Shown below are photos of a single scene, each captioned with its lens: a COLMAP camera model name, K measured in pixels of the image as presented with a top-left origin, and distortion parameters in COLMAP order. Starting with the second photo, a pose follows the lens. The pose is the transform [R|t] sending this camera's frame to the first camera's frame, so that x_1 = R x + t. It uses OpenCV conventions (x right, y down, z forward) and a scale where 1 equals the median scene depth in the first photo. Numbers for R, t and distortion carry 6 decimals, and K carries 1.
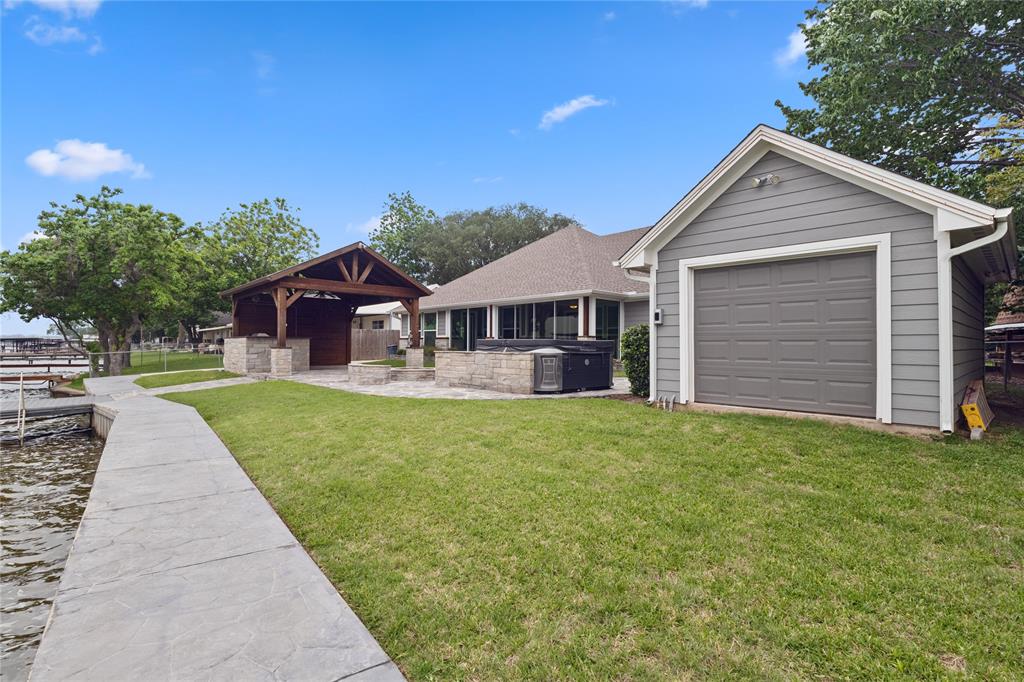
lens RADIAL K [[487.6, 0, 512.7], [0, 487.6, 341.1], [0, 0, 1]] dist [-0.007838, -0.000662]
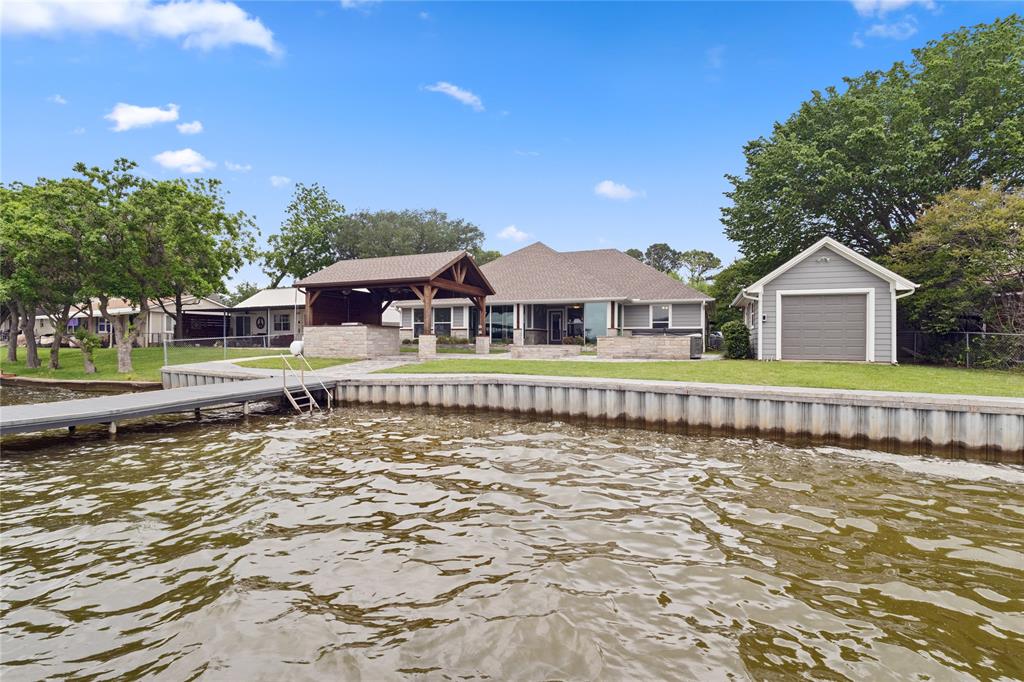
lens RADIAL K [[487.6, 0, 510.5], [0, 487.6, 340.7], [0, 0, 1]] dist [-0.007838, -0.000662]
pose [[0.901377, 0.002495, 0.433028, -1.113062], [-0.005644, 0.999966, 0.005987, 0.028165], [-0.432999, -0.007841, 0.901360, -0.264194]]
